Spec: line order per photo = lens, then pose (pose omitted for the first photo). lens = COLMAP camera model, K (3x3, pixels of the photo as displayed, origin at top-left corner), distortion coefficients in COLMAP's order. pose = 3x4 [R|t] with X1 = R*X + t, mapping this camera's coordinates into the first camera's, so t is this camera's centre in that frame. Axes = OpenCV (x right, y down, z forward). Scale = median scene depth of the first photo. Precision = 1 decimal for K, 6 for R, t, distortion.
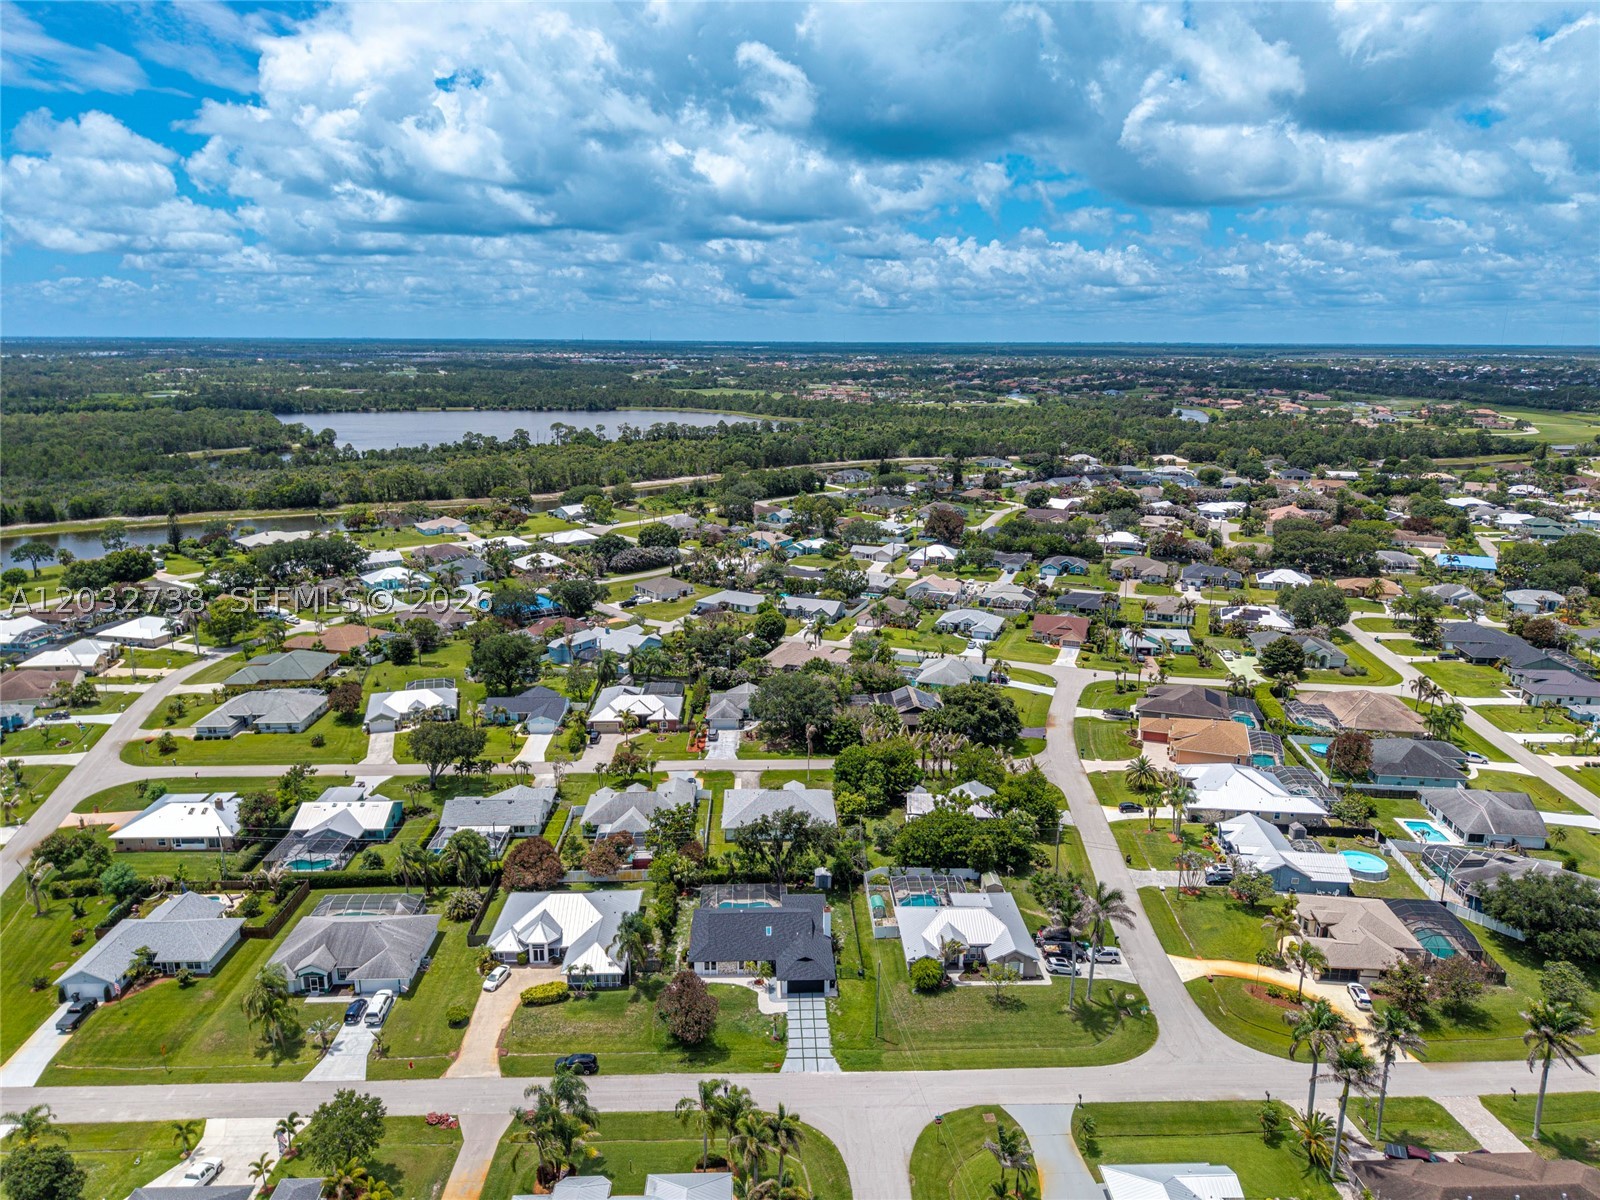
lens RADIAL K [[1083.5, 0, 800.0], [0, 1083.5, 600.0], [0, 0, 1]] dist [-0.006695, -0.000762]
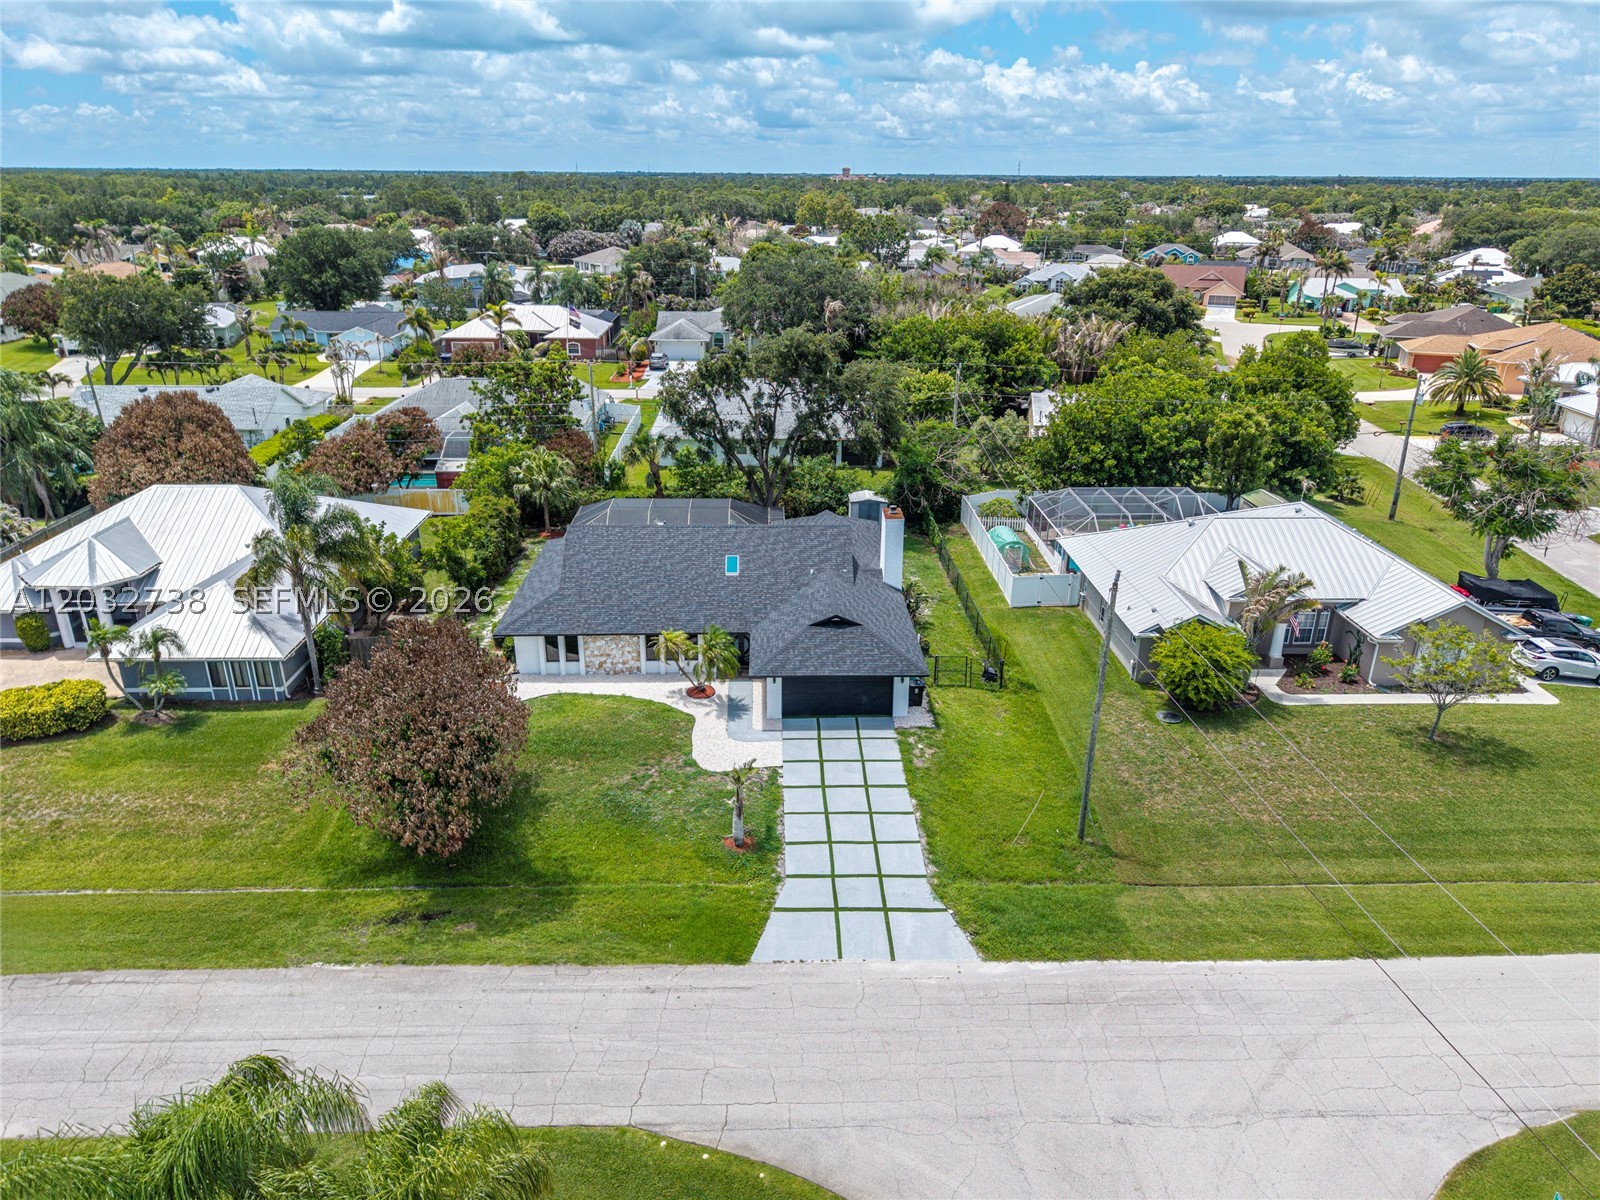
lens RADIAL K [[1072.3, 0, 794.0], [0, 1072.3, 561.7], [0, 0, 1]] dist [0.026086, -0.003444]
pose [[0.999834, 0.001077, -0.018163, -0.002239], [0.000702, 0.995222, 0.097635, 0.282096], [0.018181, -0.097632, 0.995057, 0.673635]]
